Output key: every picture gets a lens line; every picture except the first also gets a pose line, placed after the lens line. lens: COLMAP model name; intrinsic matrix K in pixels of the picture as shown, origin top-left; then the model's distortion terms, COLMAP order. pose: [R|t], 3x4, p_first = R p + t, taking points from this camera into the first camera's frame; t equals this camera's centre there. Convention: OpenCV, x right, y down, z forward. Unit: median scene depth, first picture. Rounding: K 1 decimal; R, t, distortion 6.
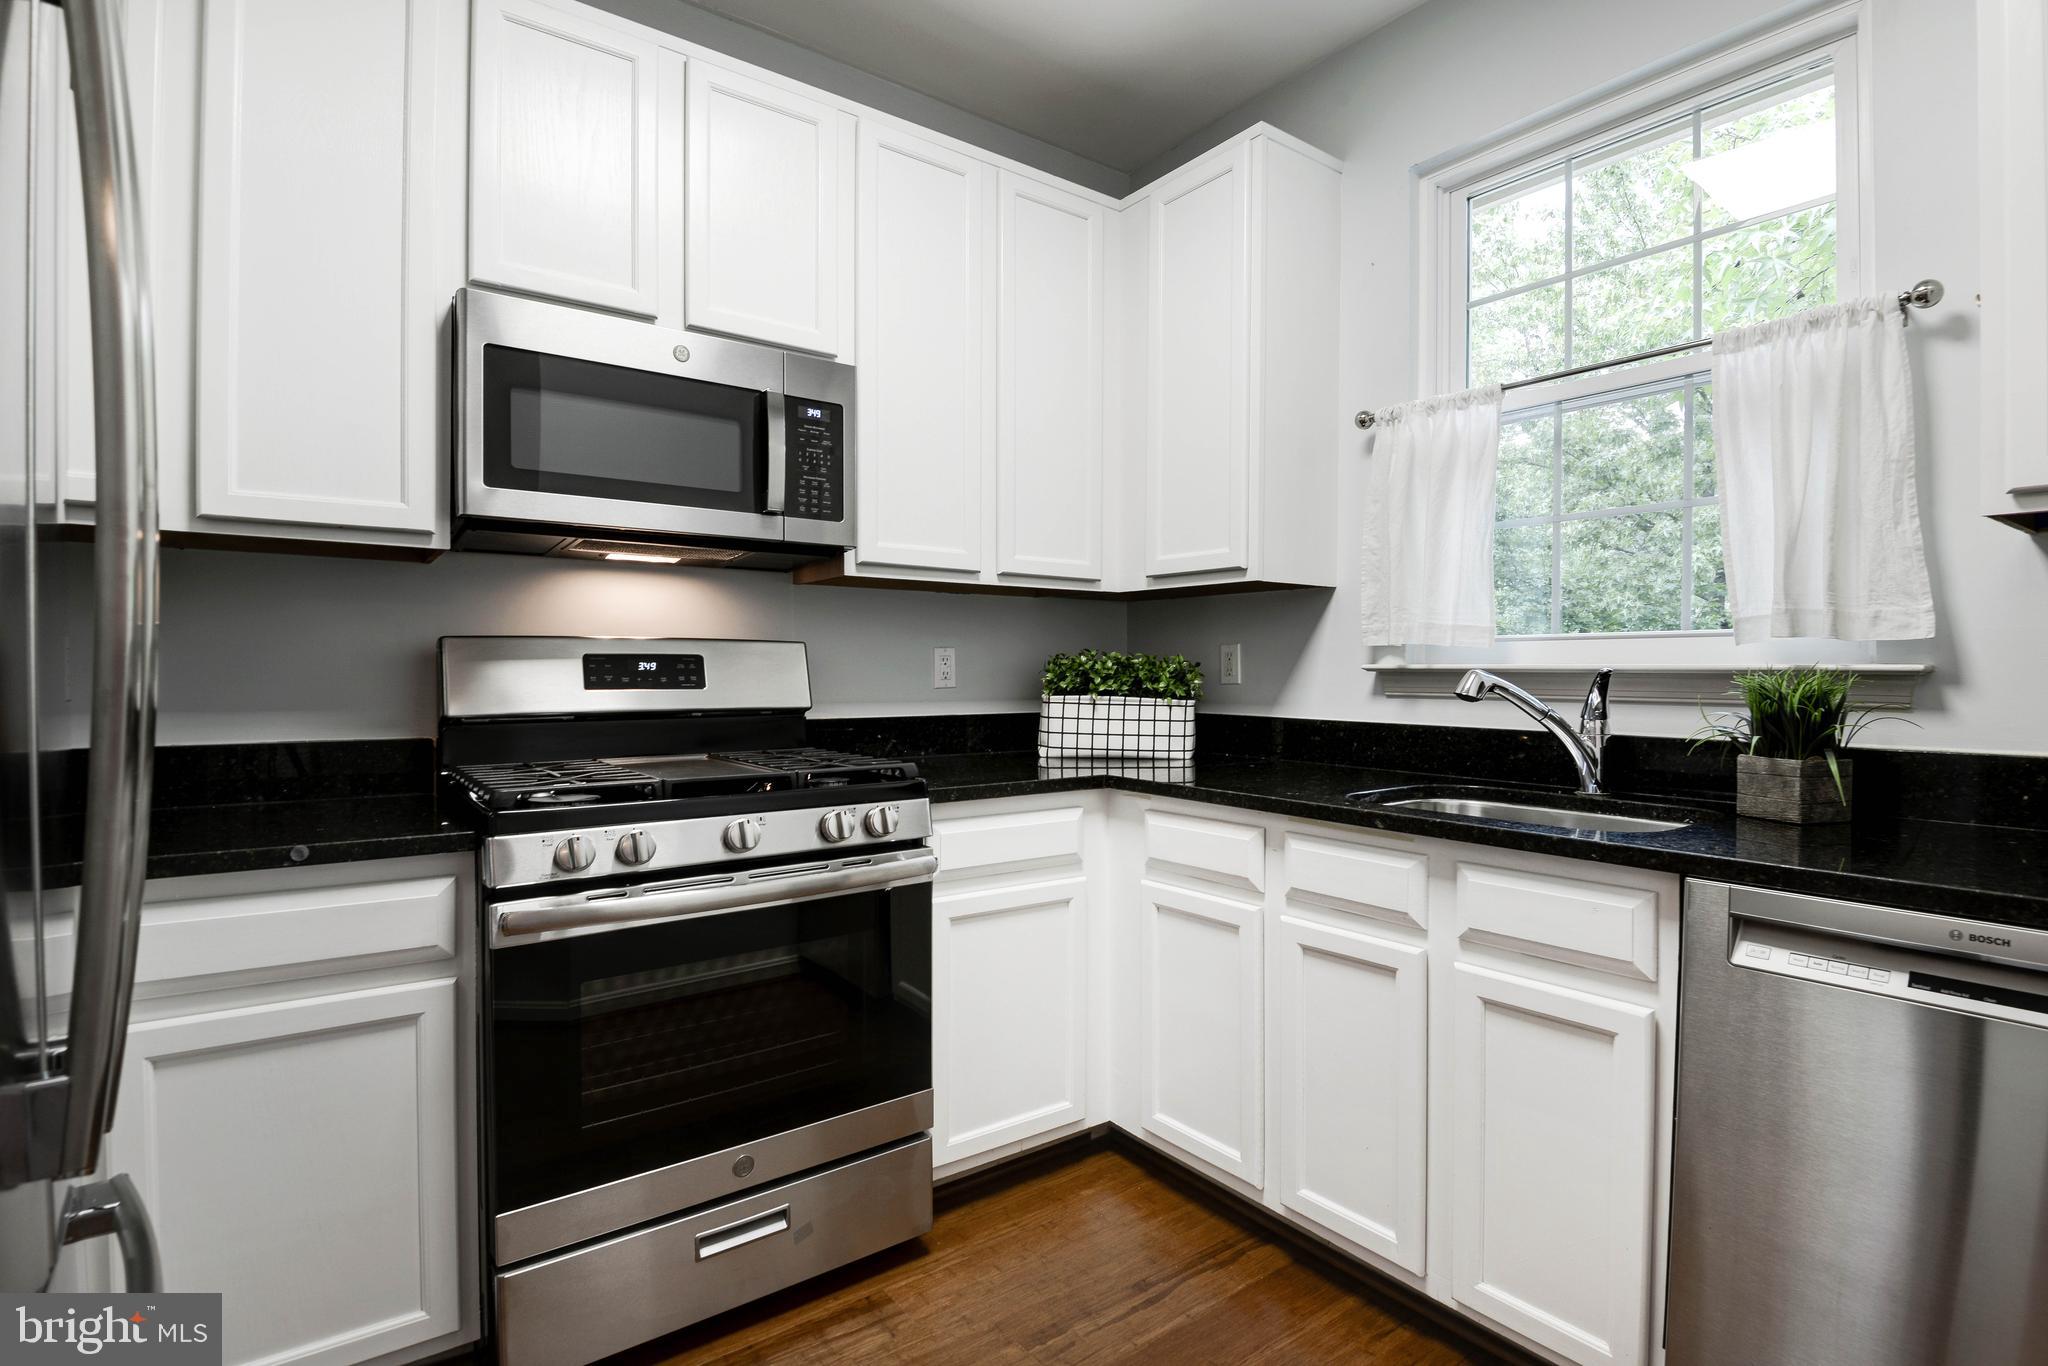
lens RADIAL K [[987.2, 0, 1050.1], [0, 987.2, 677.8], [0, 0, 1]] dist [0.026417, -0.035763]
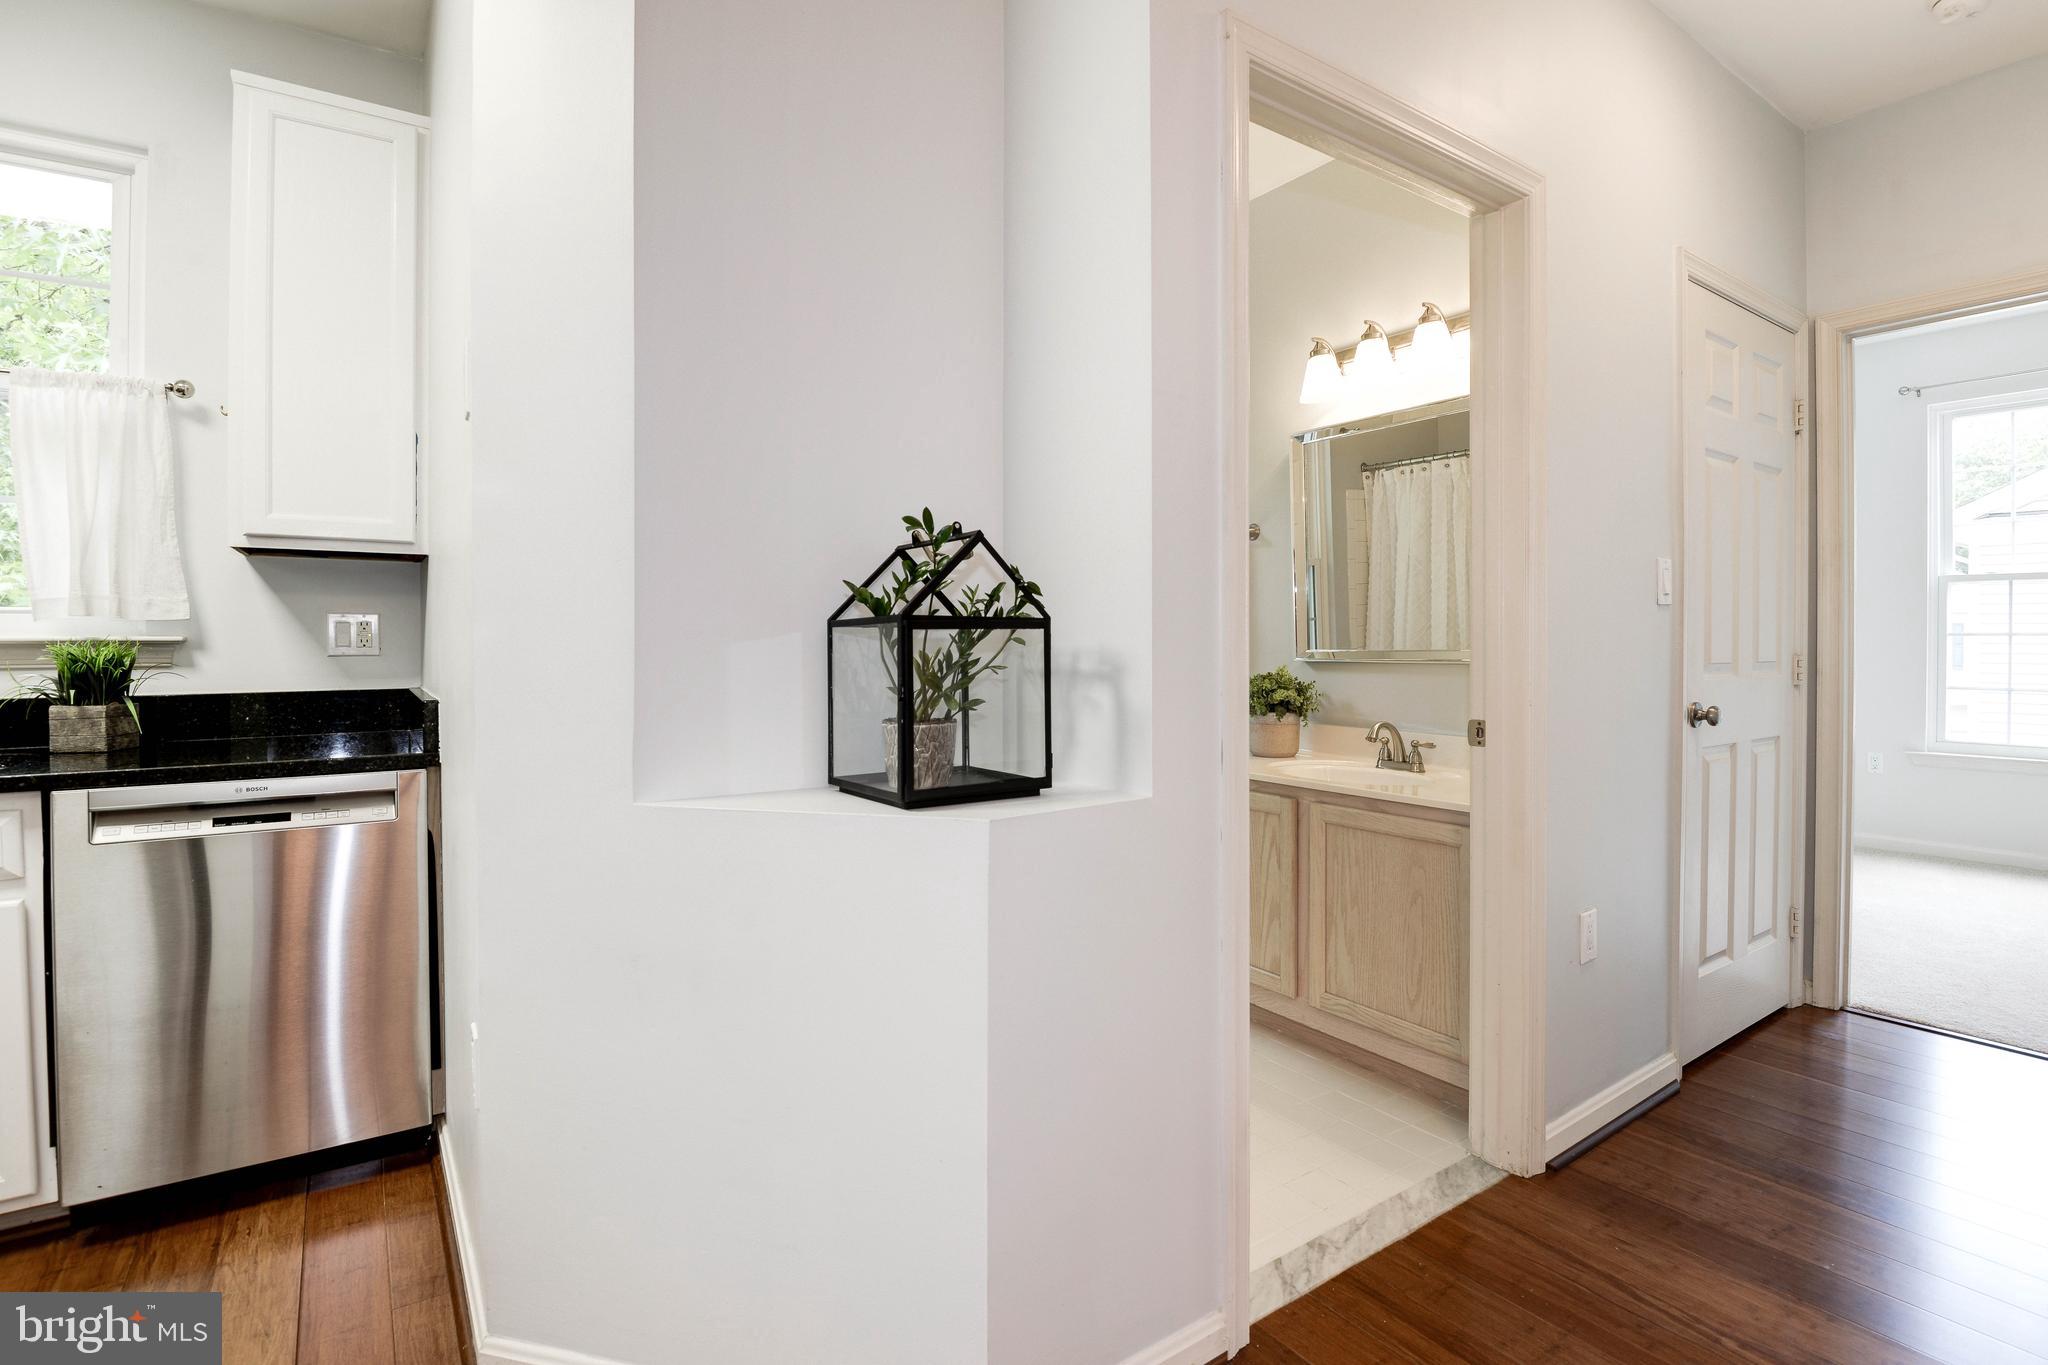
lens RADIAL K [[975.4, 0, 1027.3], [0, 975.4, 649.1], [0, 0, 1]] dist [-0.003704, -0.014545]
pose [[0.038605, -0.013648, 0.999161, -0.421840], [0.011914, 0.999842, 0.013197, 0.001385], [-0.999184, 0.011394, 0.038761, -0.271214]]
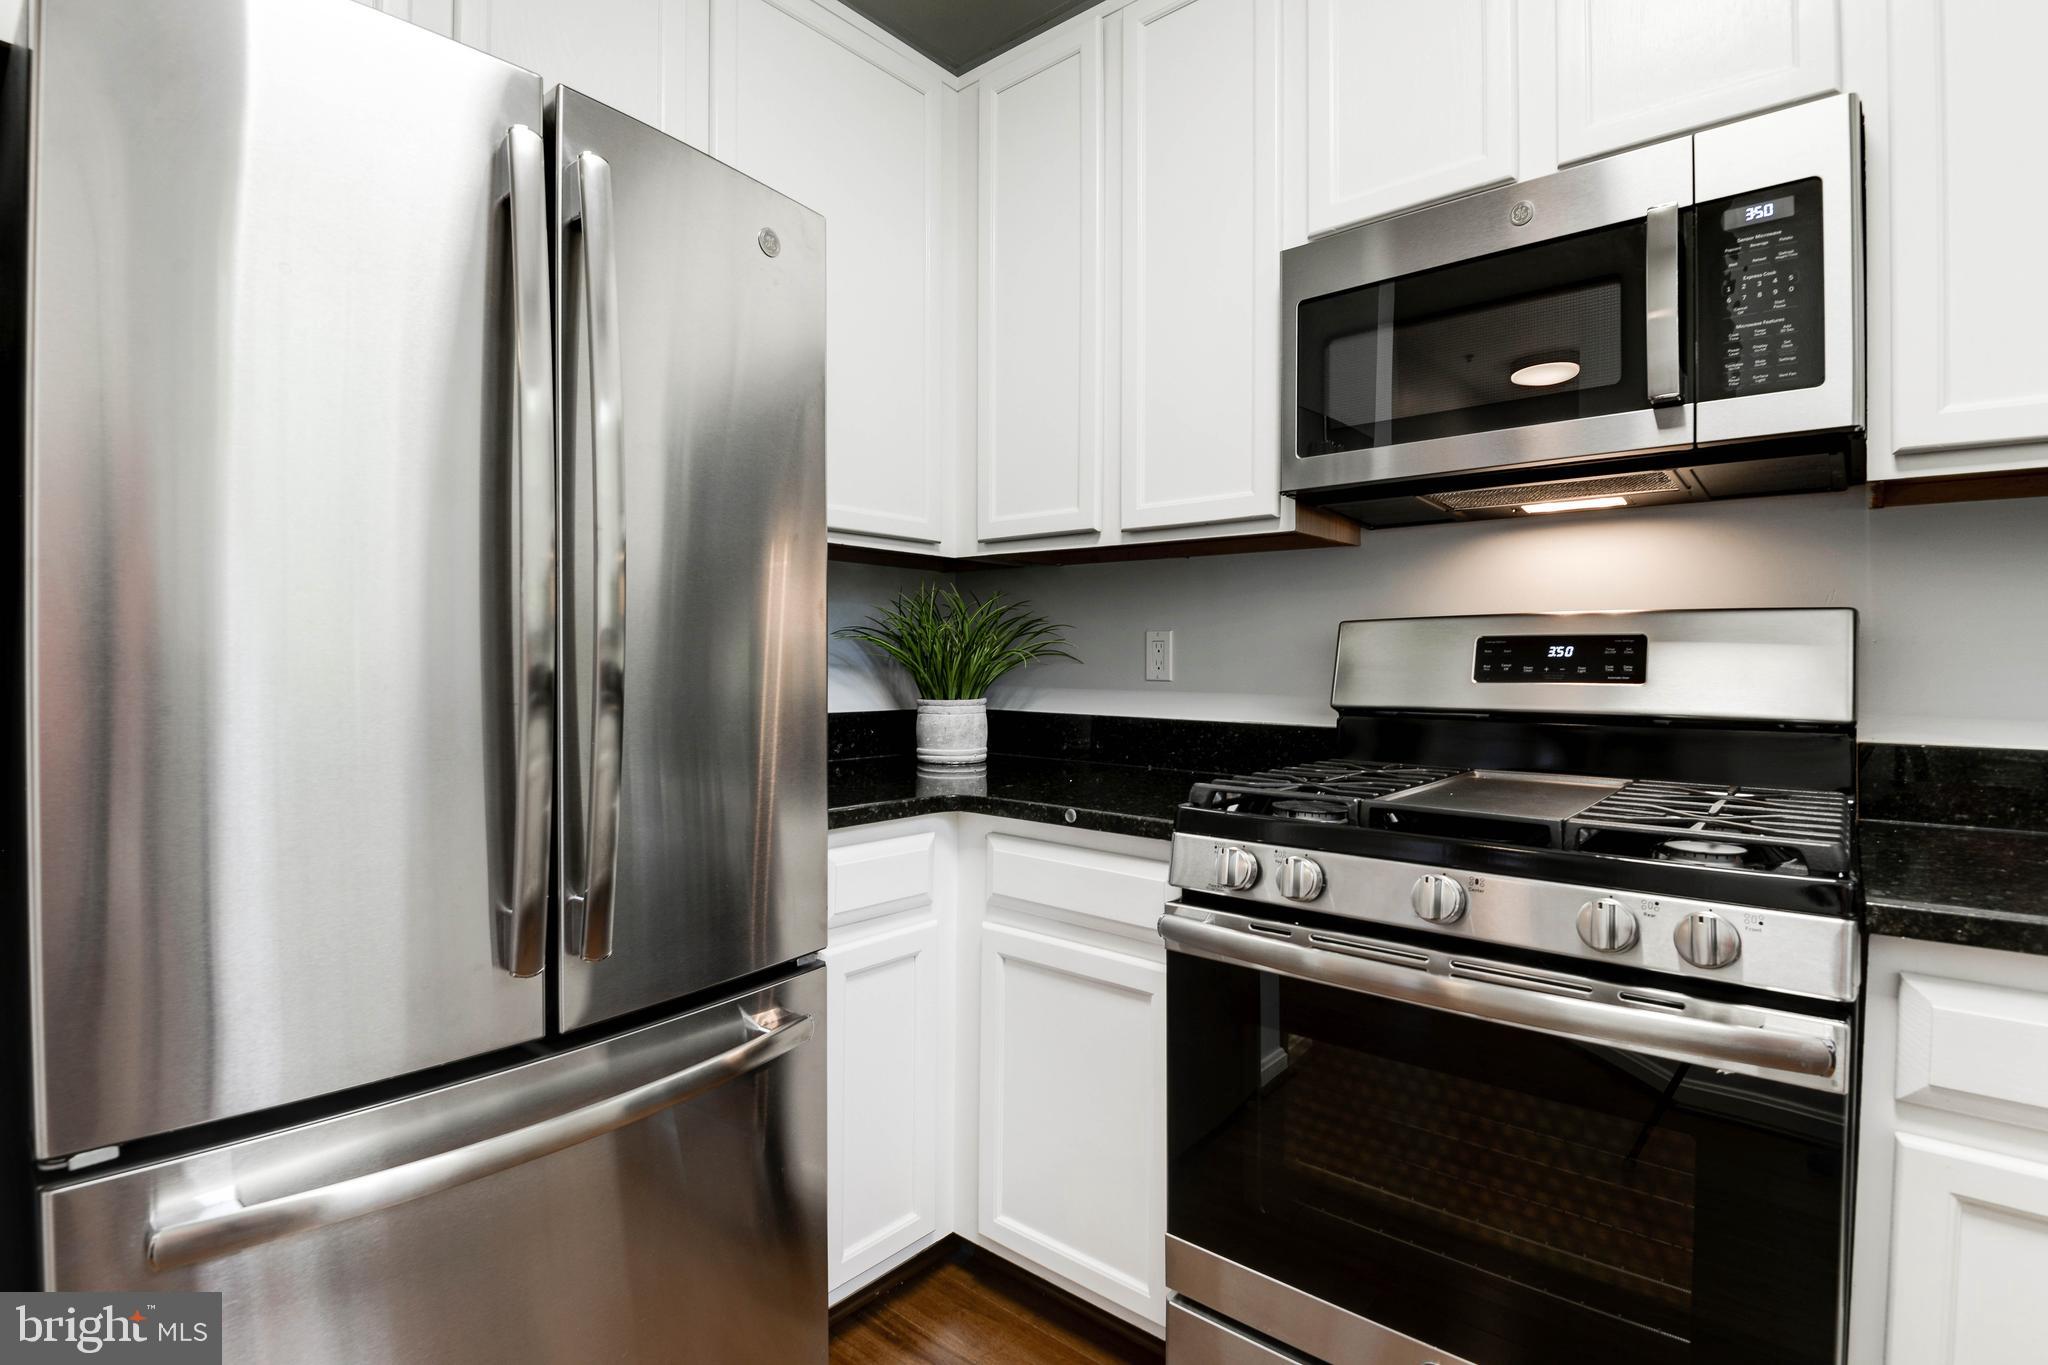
lens RADIAL K [[1013.7, 0, 1023.0], [0, 1013.7, 661.5], [0, 0, 1]] dist [0.000811, -0.017147]
pose [[0.203162, 0.002507, -0.979142, 0.278759], [-0.008256, 0.999966, 0.000847, -0.001712], [0.979110, 0.007912, 0.203175, 0.514215]]
